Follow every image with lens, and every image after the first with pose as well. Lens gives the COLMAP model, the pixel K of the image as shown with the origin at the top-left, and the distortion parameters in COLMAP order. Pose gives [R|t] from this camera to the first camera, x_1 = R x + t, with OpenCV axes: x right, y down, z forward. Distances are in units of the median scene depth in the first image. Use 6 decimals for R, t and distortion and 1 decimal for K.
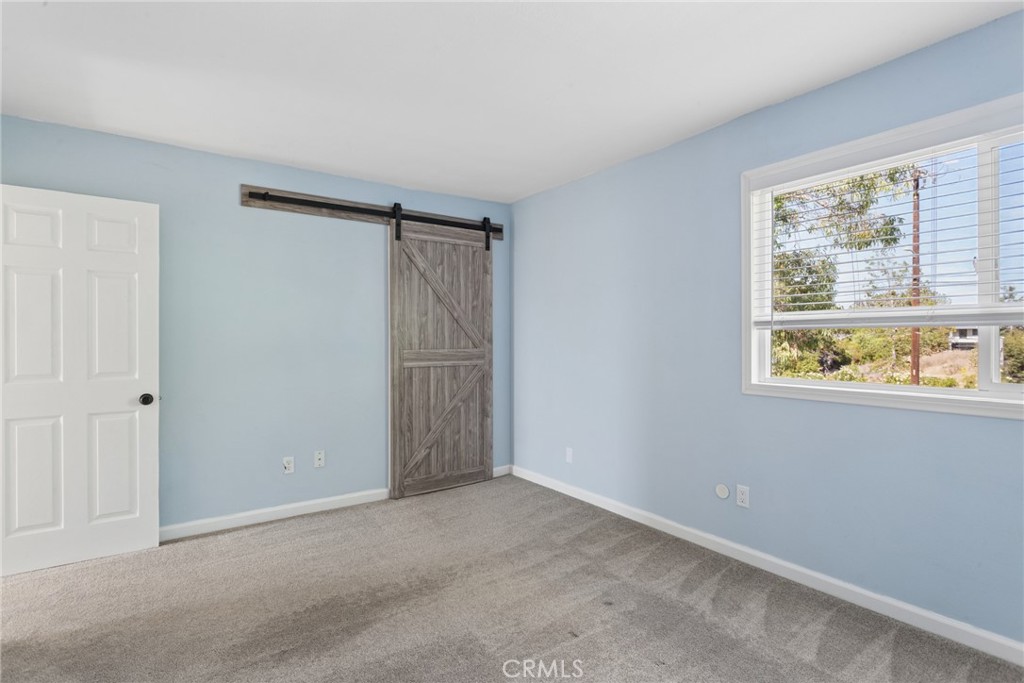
lens RADIAL K [[516.7, 0, 508.0], [0, 516.7, 341.3], [0, 0, 1]] dist [-0.016494, 0.003458]
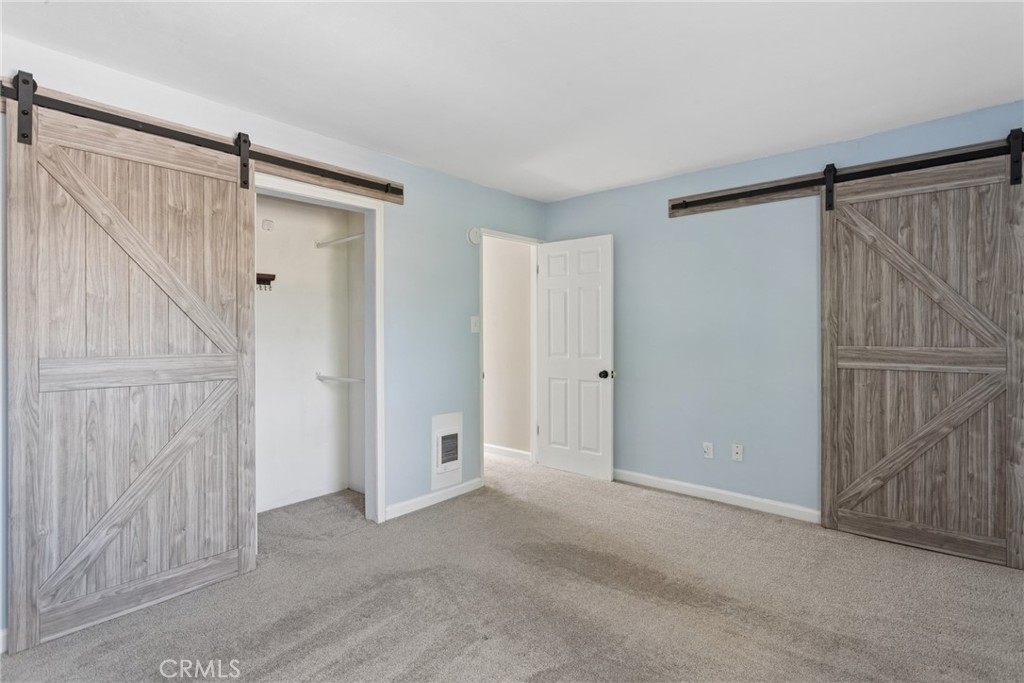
lens RADIAL K [[516.7, 0, 507.6], [0, 516.7, 334.2], [0, 0, 1]] dist [-0.016494, 0.003458]
pose [[0.196396, 0.008060, -0.980492, 0.469803], [-0.003637, 0.999965, 0.007492, -0.005031], [0.980518, 0.002095, 0.196418, 0.337942]]
